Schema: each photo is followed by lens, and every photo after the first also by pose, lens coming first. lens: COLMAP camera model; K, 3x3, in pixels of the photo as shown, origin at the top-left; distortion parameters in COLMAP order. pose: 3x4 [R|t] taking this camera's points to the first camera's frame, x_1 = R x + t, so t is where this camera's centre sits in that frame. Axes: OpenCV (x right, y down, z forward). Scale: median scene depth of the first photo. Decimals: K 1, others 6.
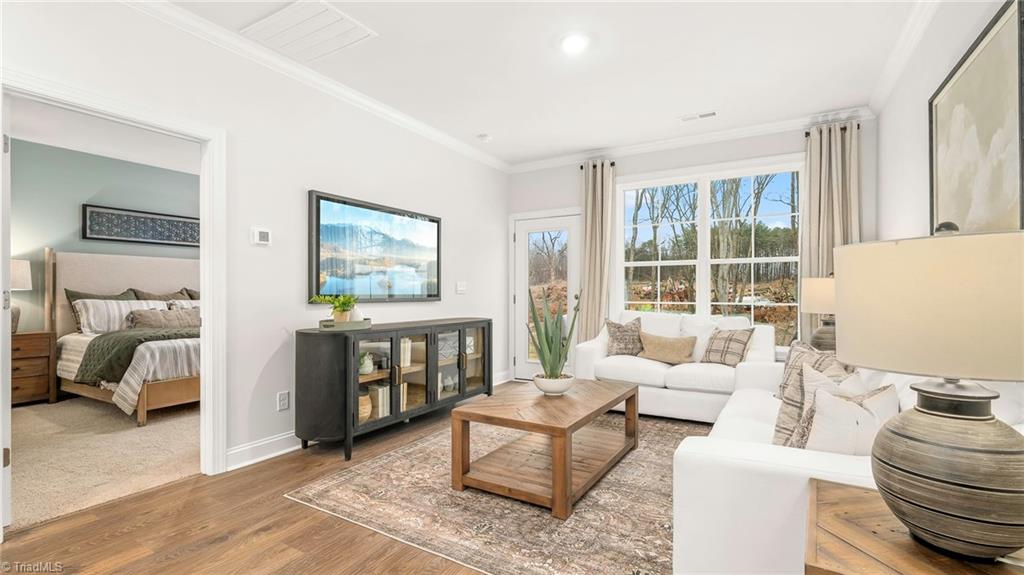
lens RADIAL K [[459.1, 0, 512.0], [0, 459.1, 287.5], [0, 0, 1]] dist [0.002435, 0.000536]
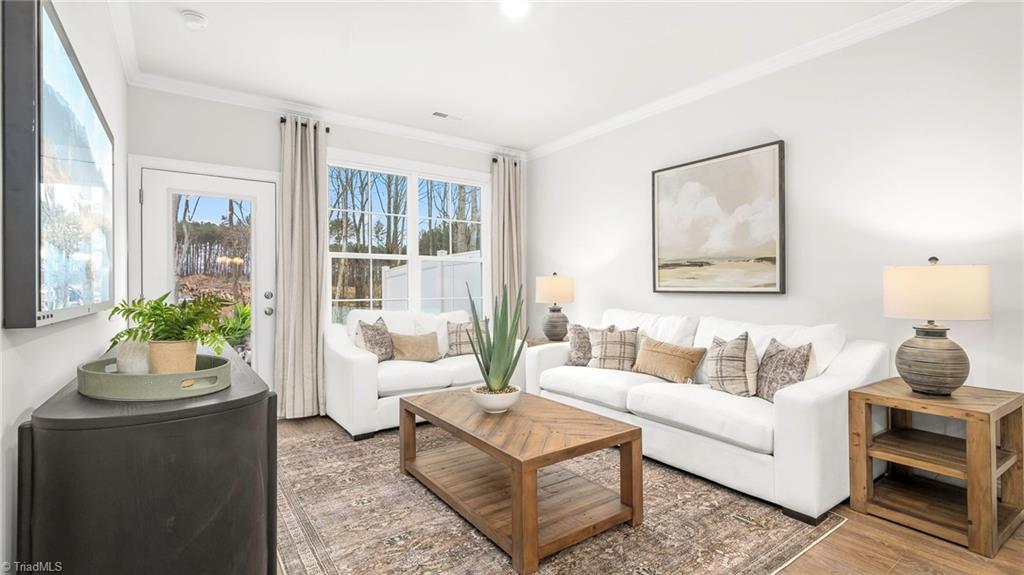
lens RADIAL K [[460.3, 0, 511.3], [0, 460.3, 282.7], [0, 0, 1]] dist [-0.001113, -0.000148]
pose [[0.404938, 0.007306, 0.914315, -0.653027], [-0.004534, 0.999972, -0.005982, 0.005956], [-0.914333, -0.001724, 0.404959, 0.635297]]
